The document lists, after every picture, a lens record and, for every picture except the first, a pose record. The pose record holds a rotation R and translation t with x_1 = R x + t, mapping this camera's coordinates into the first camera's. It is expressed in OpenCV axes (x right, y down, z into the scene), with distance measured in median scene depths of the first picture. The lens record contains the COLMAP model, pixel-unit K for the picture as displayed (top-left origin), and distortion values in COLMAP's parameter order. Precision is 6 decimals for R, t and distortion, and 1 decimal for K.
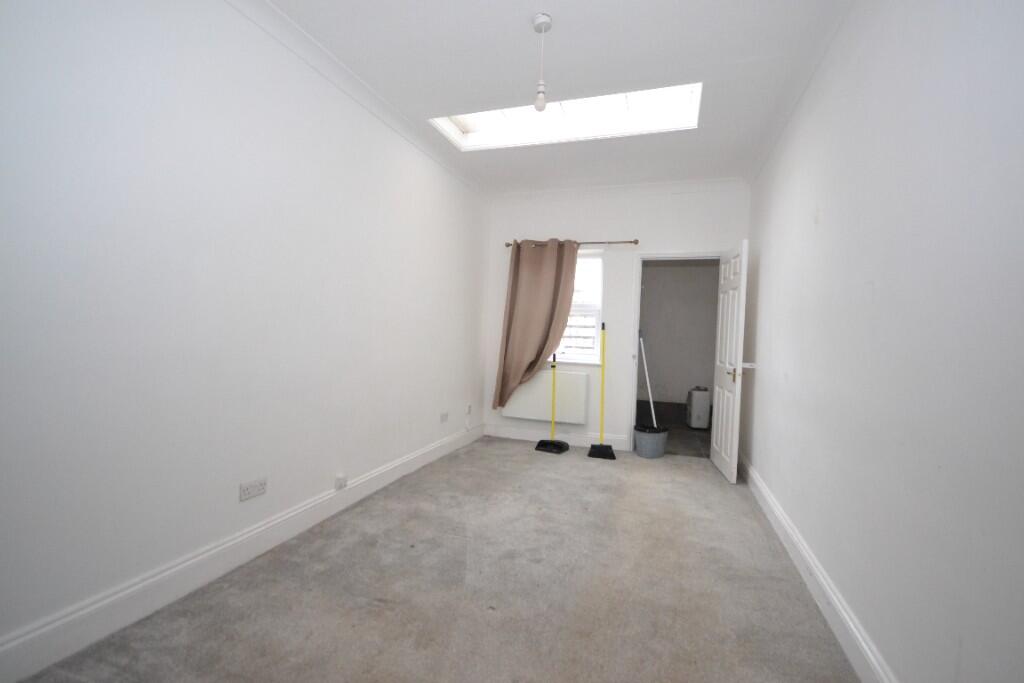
lens RADIAL K [[454.3, 0, 512.0], [0, 454.3, 341.5], [0, 0, 1]] dist [0.001129, -0.006895]
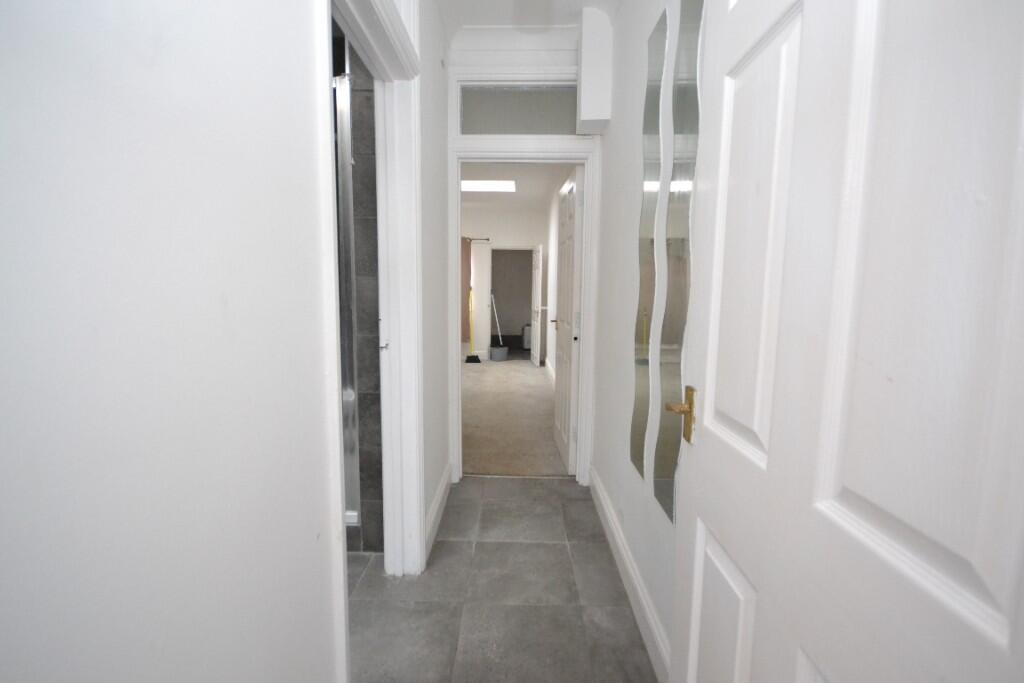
lens RADIAL K [[454.3, 0, 512.0], [0, 454.3, 341.5], [0, 0, 1]] dist [0.001129, -0.006895]
pose [[0.949706, -0.054105, 0.308434, -0.203201], [0.025836, 0.995141, 0.095012, 0.005096], [-0.312076, -0.082264, 0.946489, -0.729673]]
